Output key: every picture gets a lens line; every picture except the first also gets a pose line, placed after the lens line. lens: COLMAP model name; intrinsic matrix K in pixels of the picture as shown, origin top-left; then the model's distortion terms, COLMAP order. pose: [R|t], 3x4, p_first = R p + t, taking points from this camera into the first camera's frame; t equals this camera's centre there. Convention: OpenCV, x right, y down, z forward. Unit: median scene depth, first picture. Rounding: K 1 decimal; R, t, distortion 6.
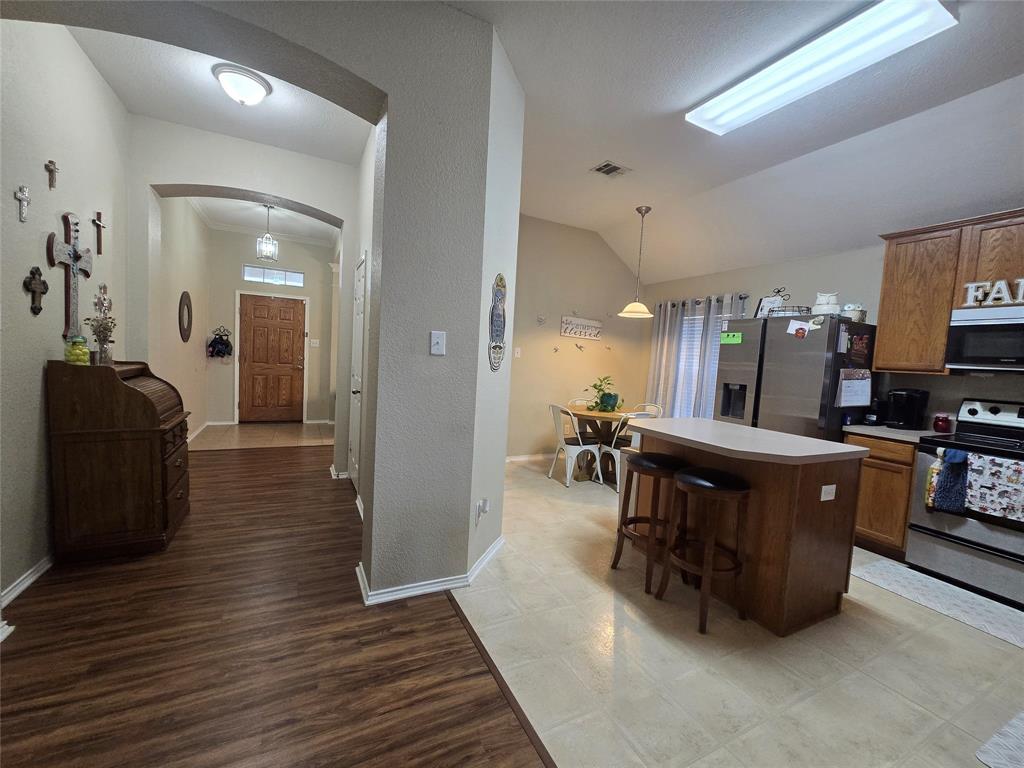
lens RADIAL K [[418.7, 0, 512.7], [0, 418.7, 383.6], [0, 0, 1]] dist [-0.003650, 0.000984]
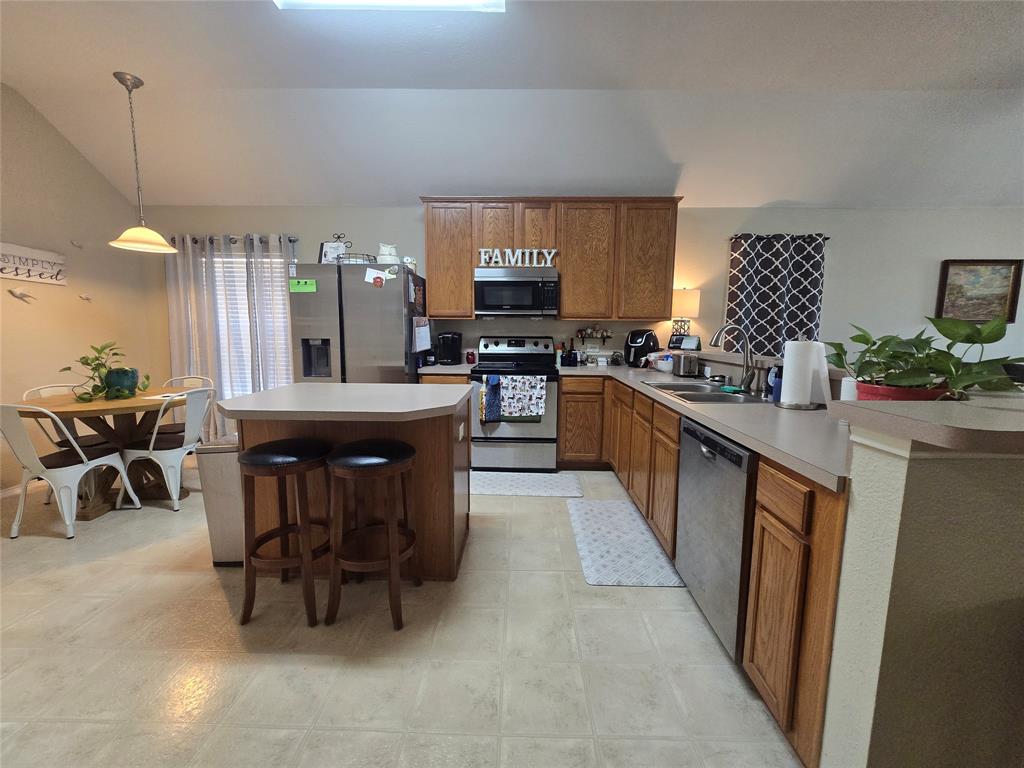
lens RADIAL K [[418.7, 0, 512.7], [0, 418.7, 383.6], [0, 0, 1]] dist [-0.003650, 0.000984]
pose [[0.470820, -0.165791, 0.866511, -0.058759], [0.074403, 0.986146, 0.148254, -0.006520], [-0.879086, -0.005330, 0.476633, 0.229521]]
